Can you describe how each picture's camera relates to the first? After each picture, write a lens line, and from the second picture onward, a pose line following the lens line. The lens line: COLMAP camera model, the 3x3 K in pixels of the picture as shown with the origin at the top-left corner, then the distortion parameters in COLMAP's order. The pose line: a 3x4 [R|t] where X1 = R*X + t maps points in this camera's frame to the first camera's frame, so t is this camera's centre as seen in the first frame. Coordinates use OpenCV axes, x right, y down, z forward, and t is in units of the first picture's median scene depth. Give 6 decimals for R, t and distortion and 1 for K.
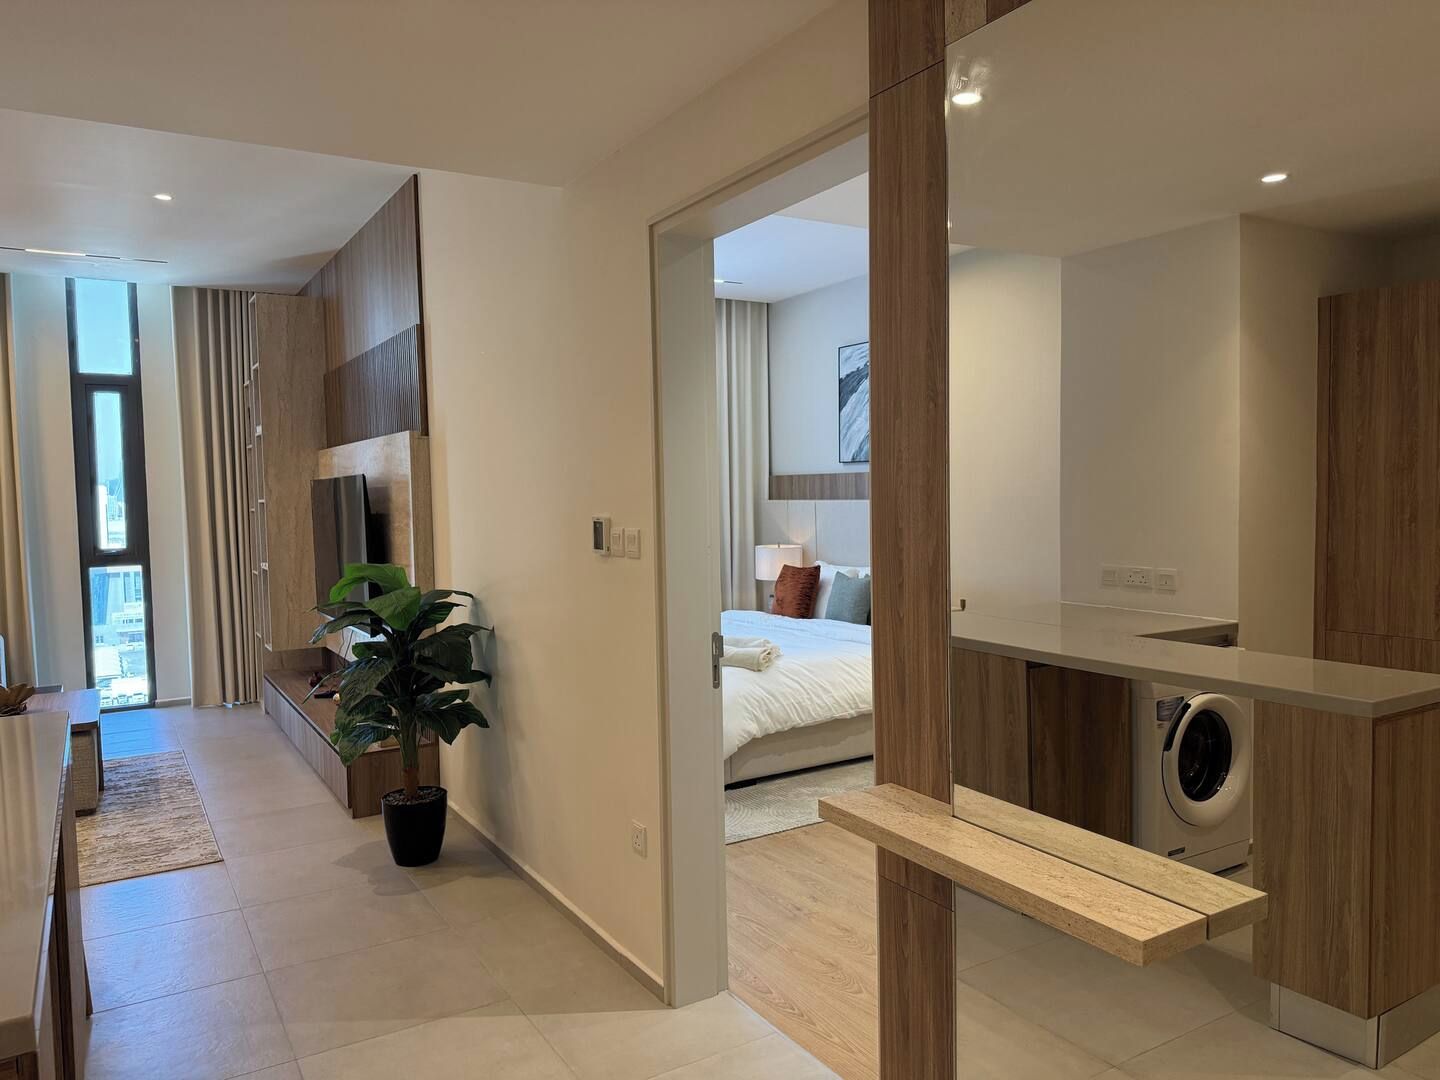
lens RADIAL K [[1016.0, 0, 719.5], [0, 1016.0, 546.0], [0, 0, 1]] dist [0.111594, -0.140400]
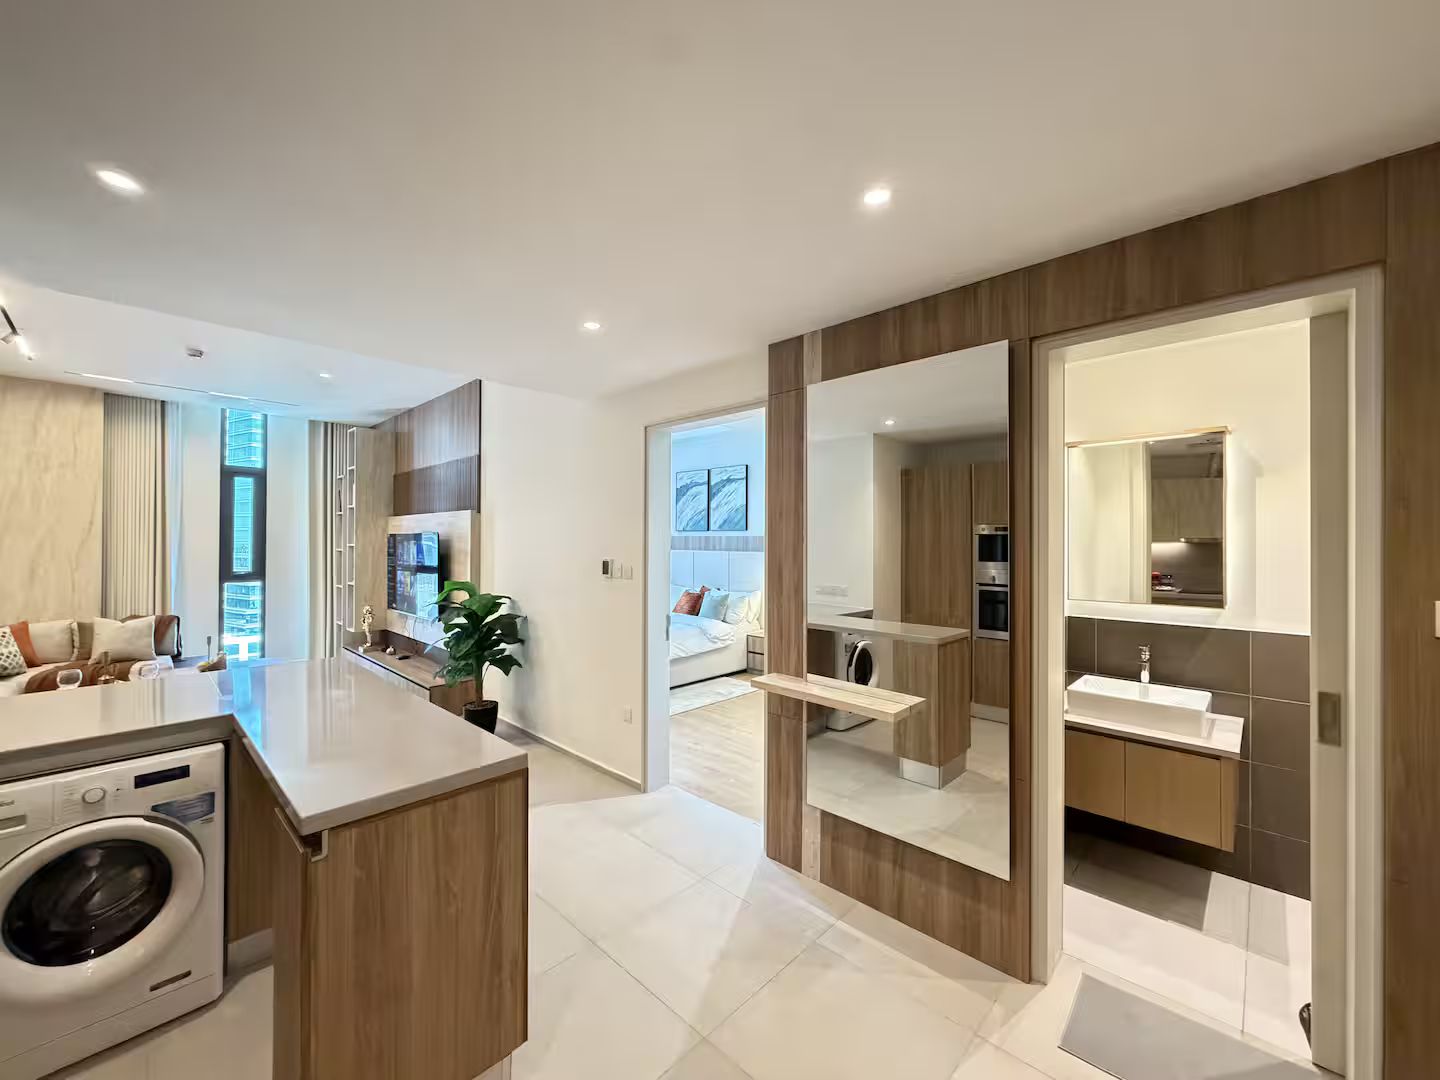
lens RADIAL K [[571.4, 0, 714.3], [0, 571.4, 539.1], [0, 0, 1]] dist [0.001117, 0.000185]
pose [[0.969240, 0.024210, 0.244922, -0.145845], [-0.009322, 0.998047, -0.061762, 0.000765], [-0.245939, 0.057579, 0.967574, -0.134355]]
